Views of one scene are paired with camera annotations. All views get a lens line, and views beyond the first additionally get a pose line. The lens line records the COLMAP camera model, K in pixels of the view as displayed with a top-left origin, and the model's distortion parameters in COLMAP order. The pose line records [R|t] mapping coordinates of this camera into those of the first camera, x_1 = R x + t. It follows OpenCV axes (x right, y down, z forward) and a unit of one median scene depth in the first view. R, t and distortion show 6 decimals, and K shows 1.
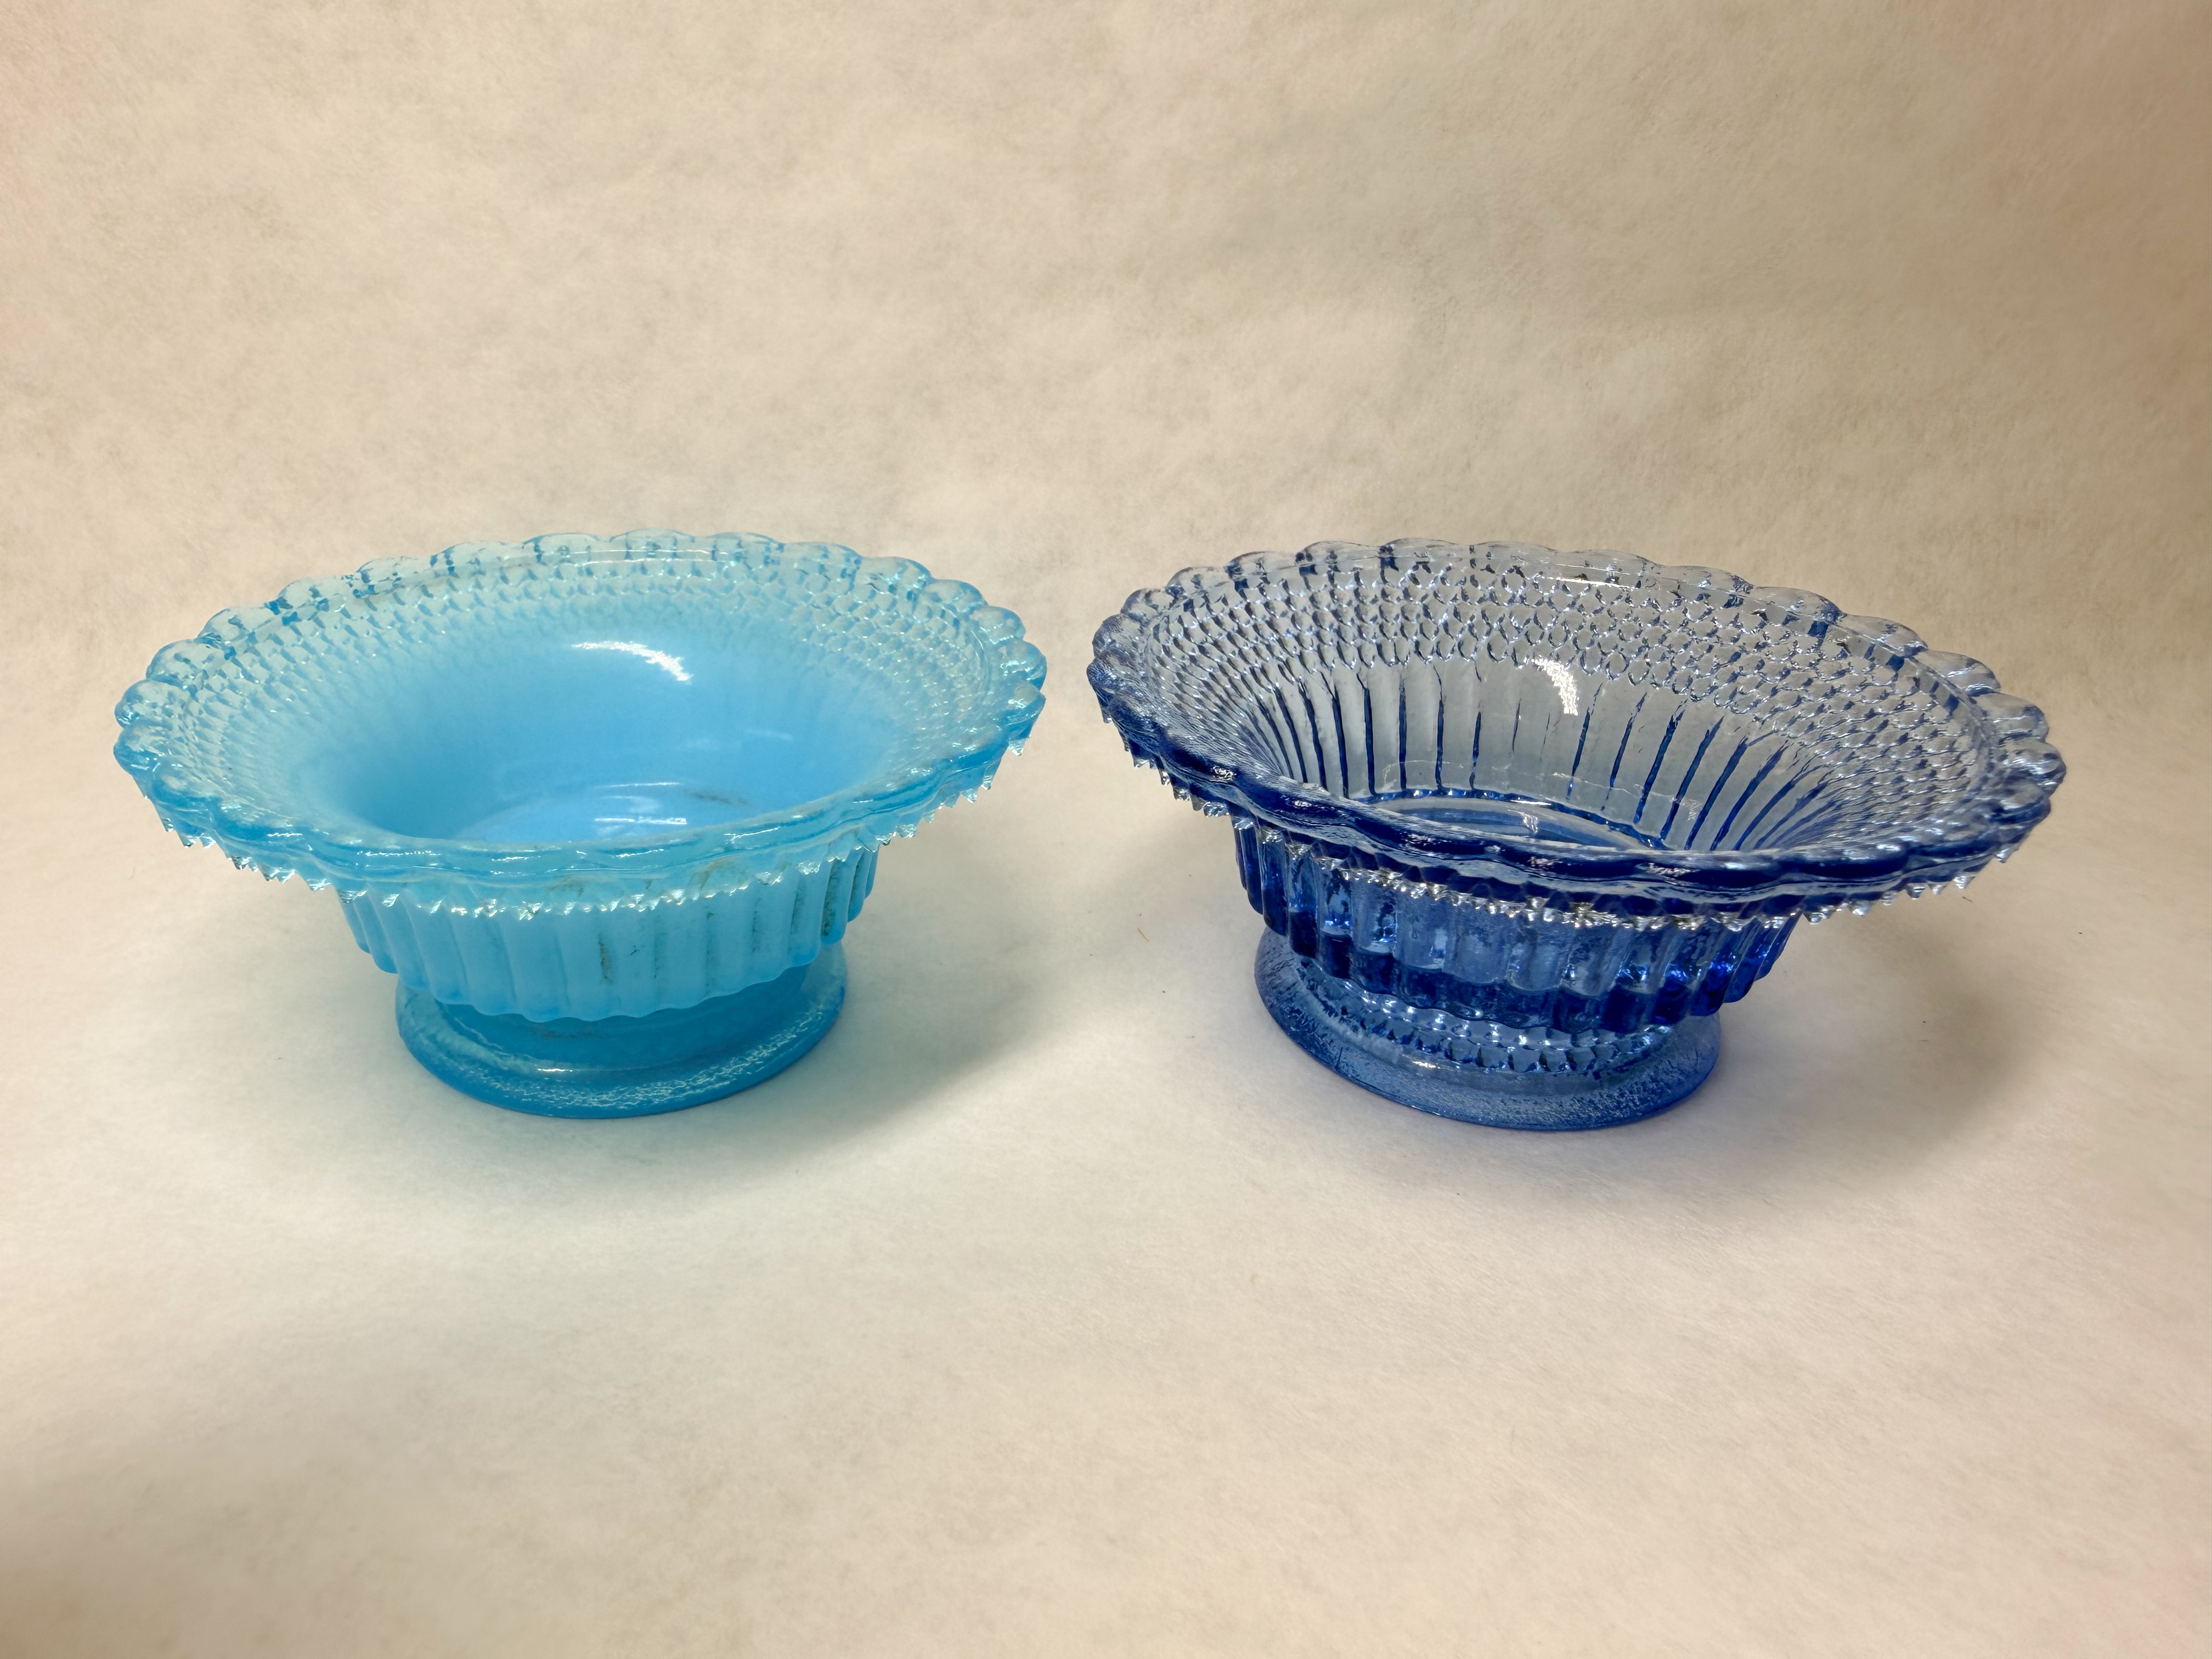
lens RADIAL K [[1546.0, 0, 949.8], [0, 1546.0, 826.0], [0, 0, 1]] dist [0.001697, -0.000078]
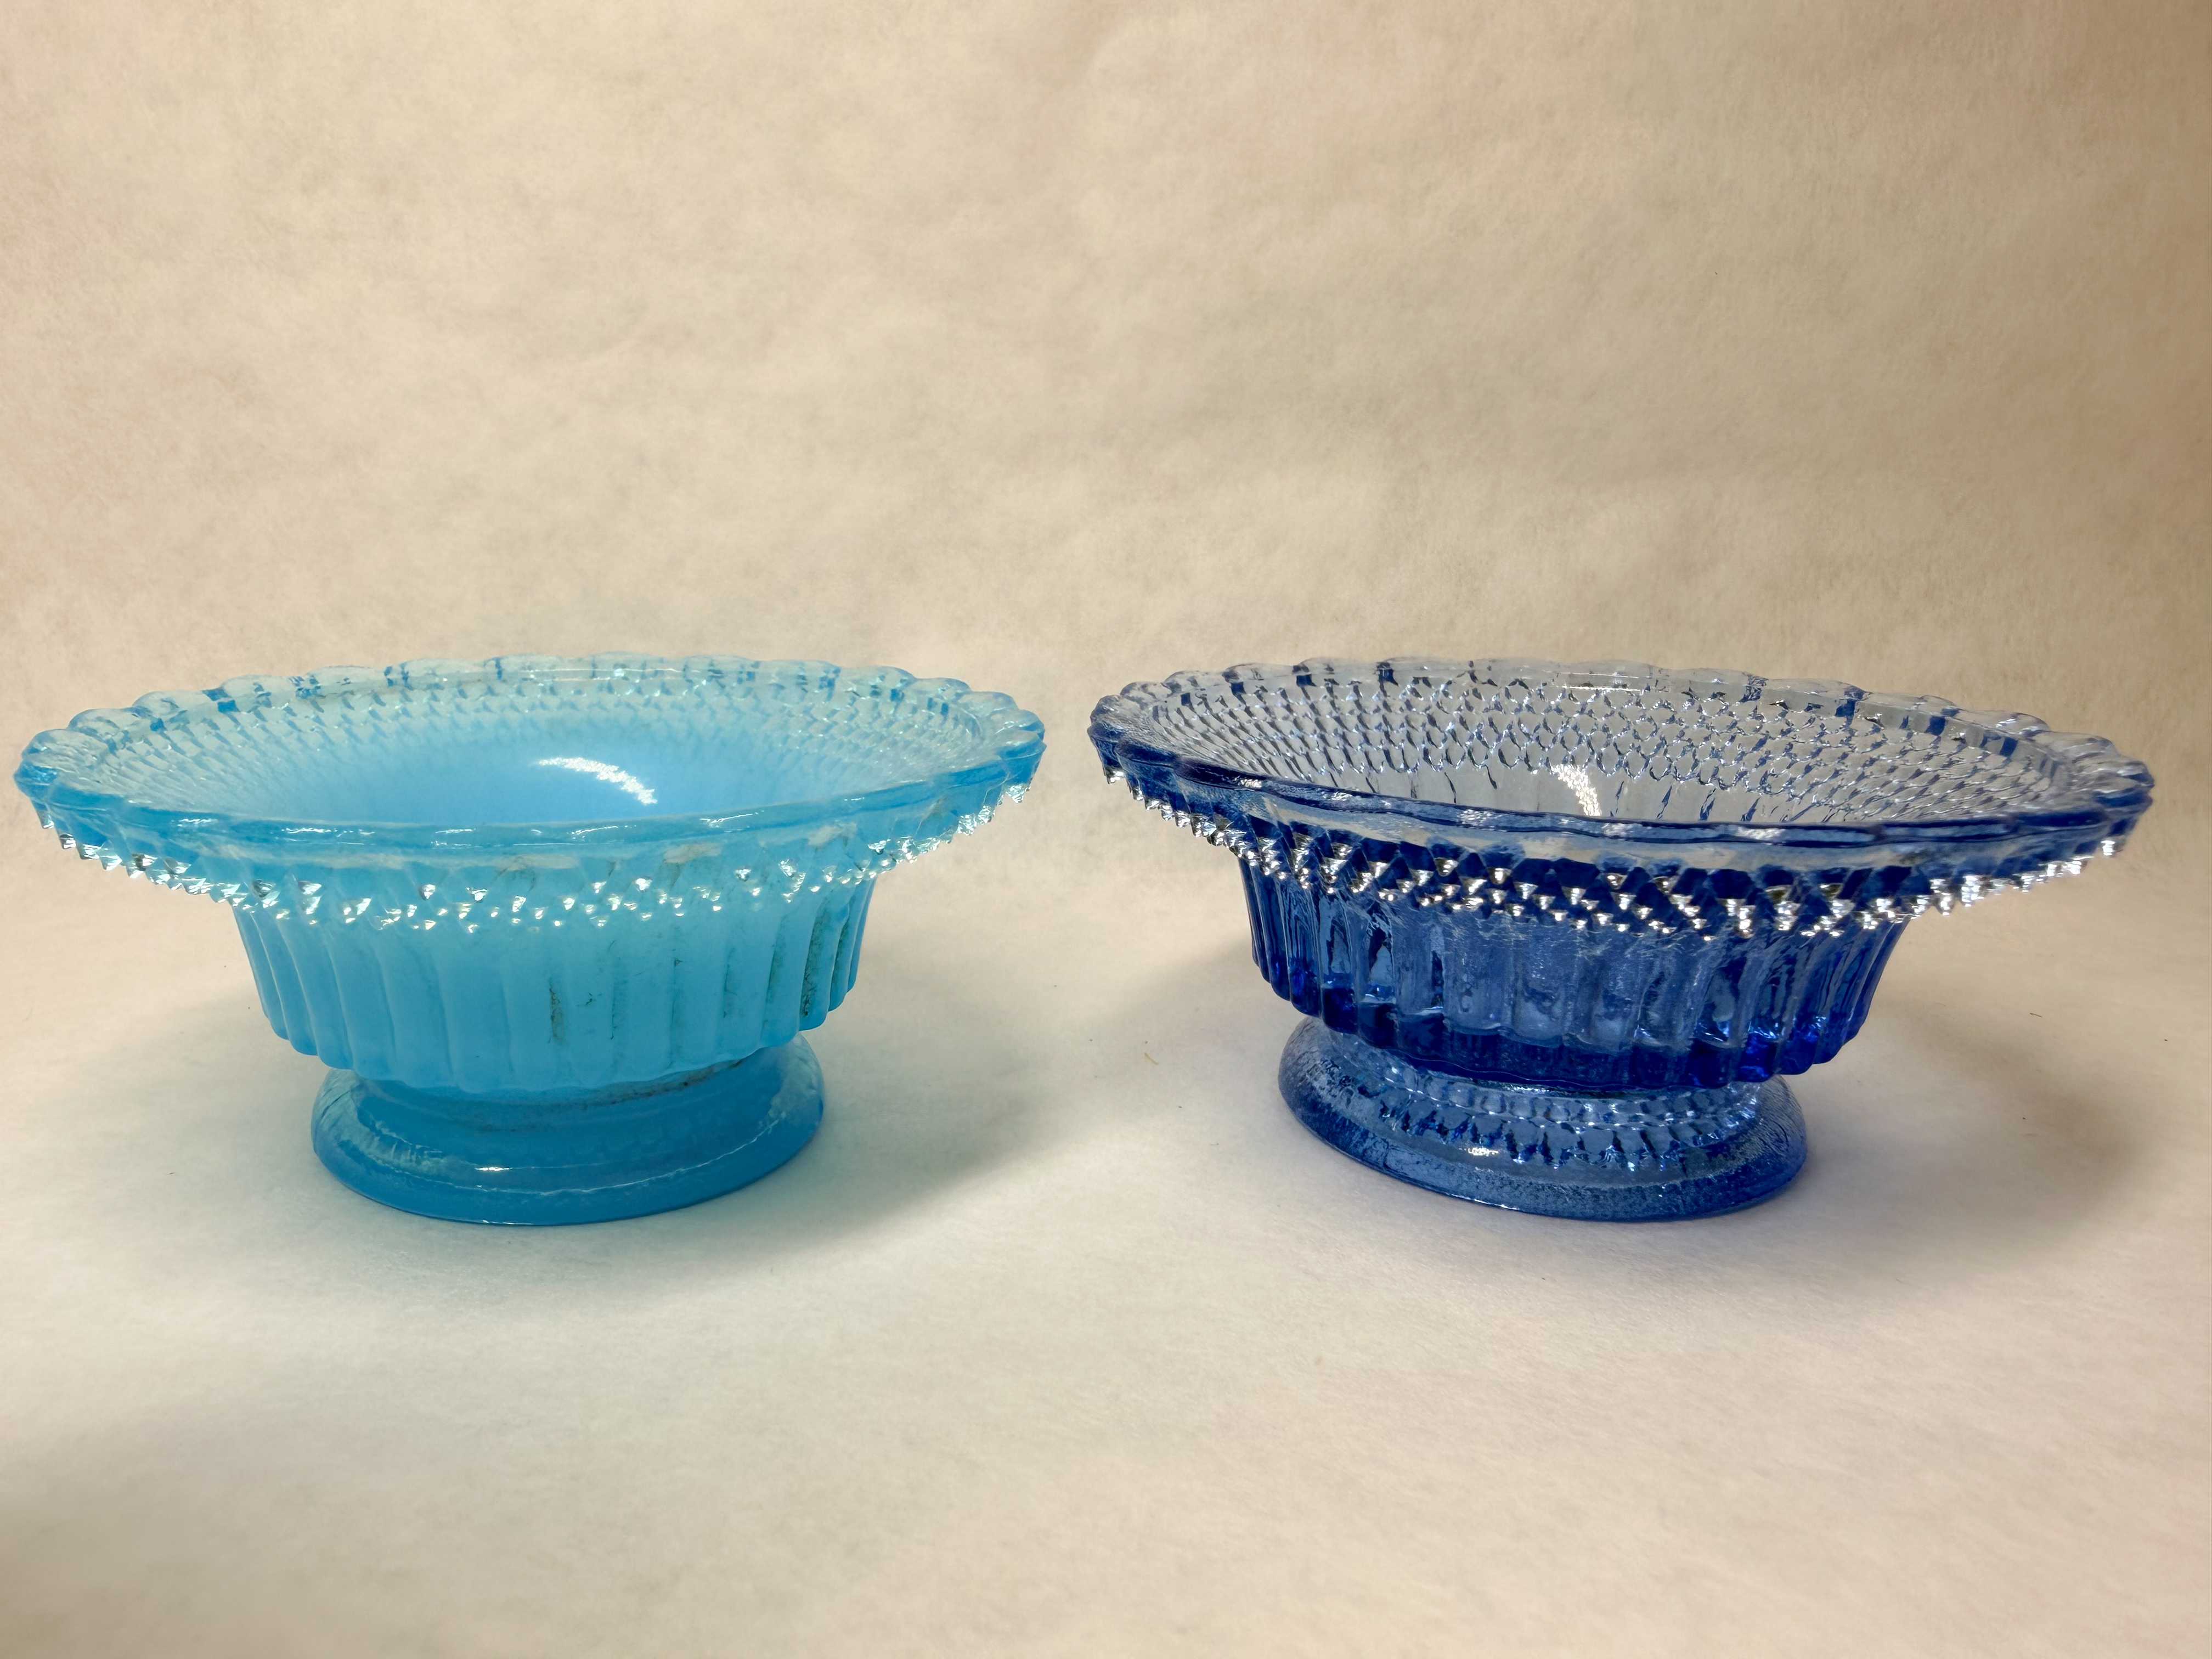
lens RADIAL K [[1555.9, 0, 947.9], [0, 1555.9, 832.3], [0, 0, 1]] dist [-0.004122, 0.008119]
pose [[0.999585, -0.007311, 0.027862, -0.018157], [0.013225, 0.975763, -0.218430, 0.133592], [-0.025590, 0.218708, 0.975455, 0.082400]]
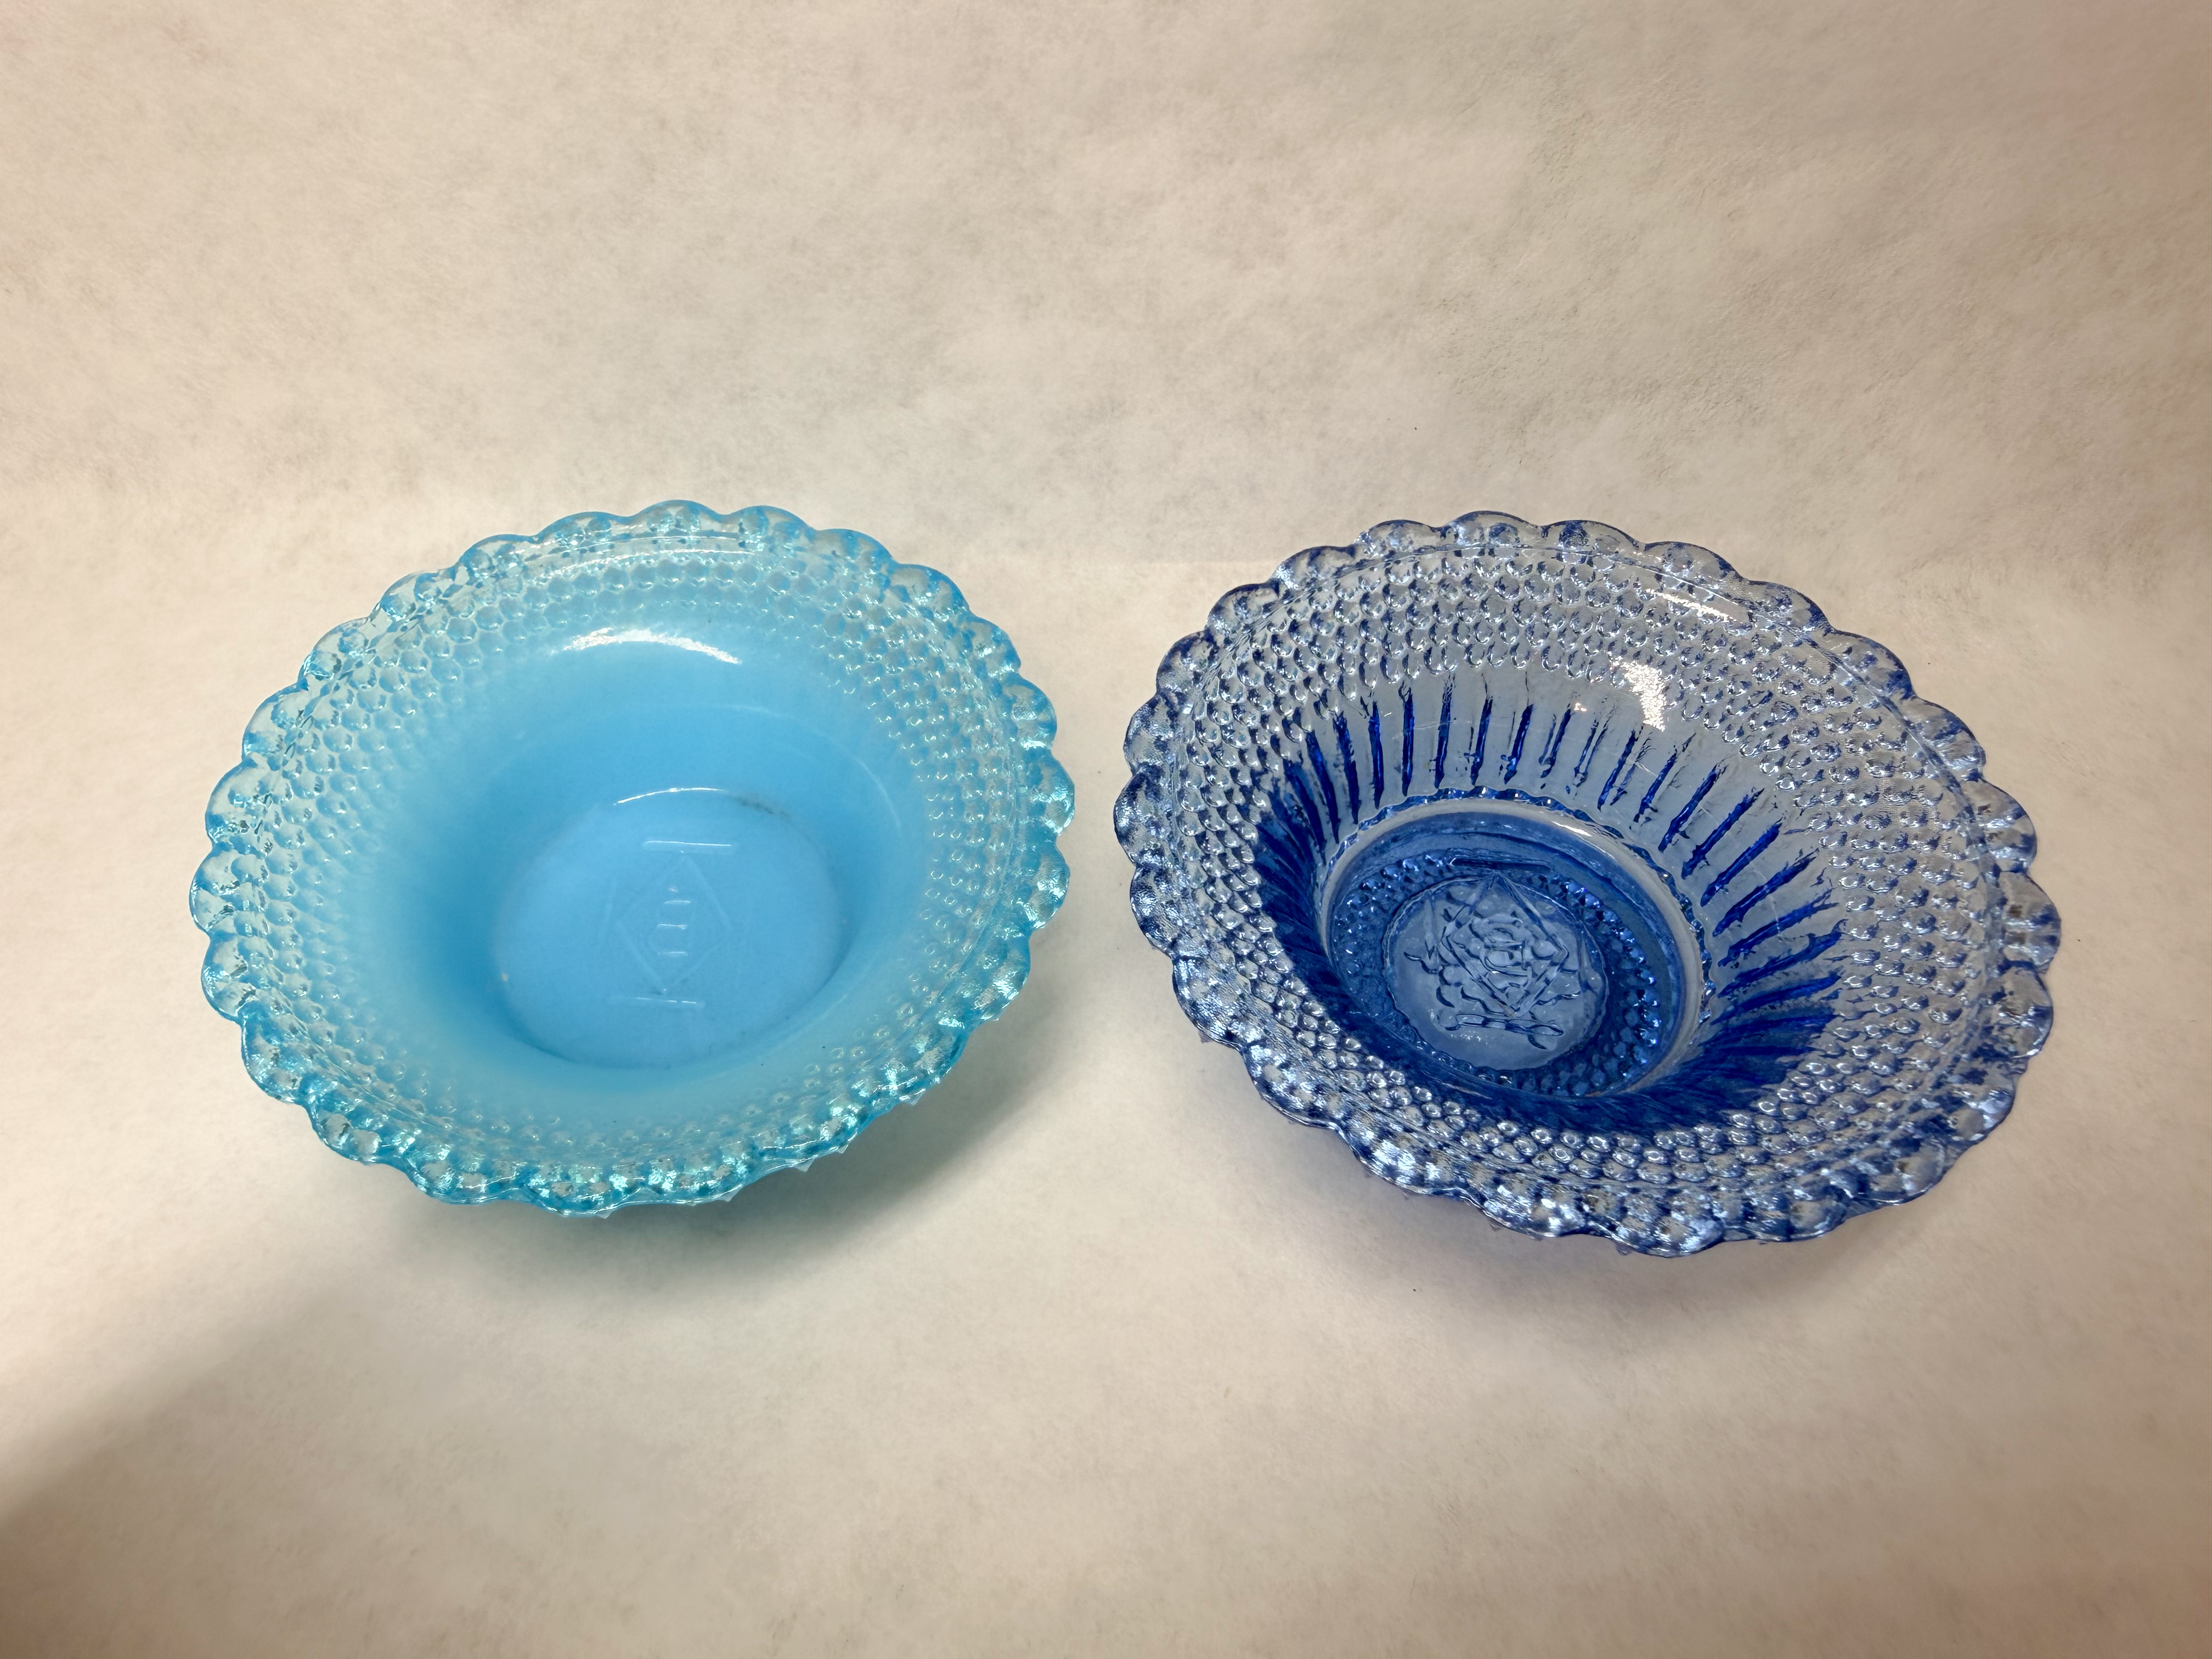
lens RADIAL K [[1539.5, 0, 945.9], [0, 1539.5, 828.8], [0, 0, 1]] dist [0.005411, -0.000611]
pose [[0.998851, 0.005163, -0.047636, 0.021921], [0.016110, 0.900115, 0.435355, -0.433181], [0.045126, -0.435623, 0.898997, 0.069851]]
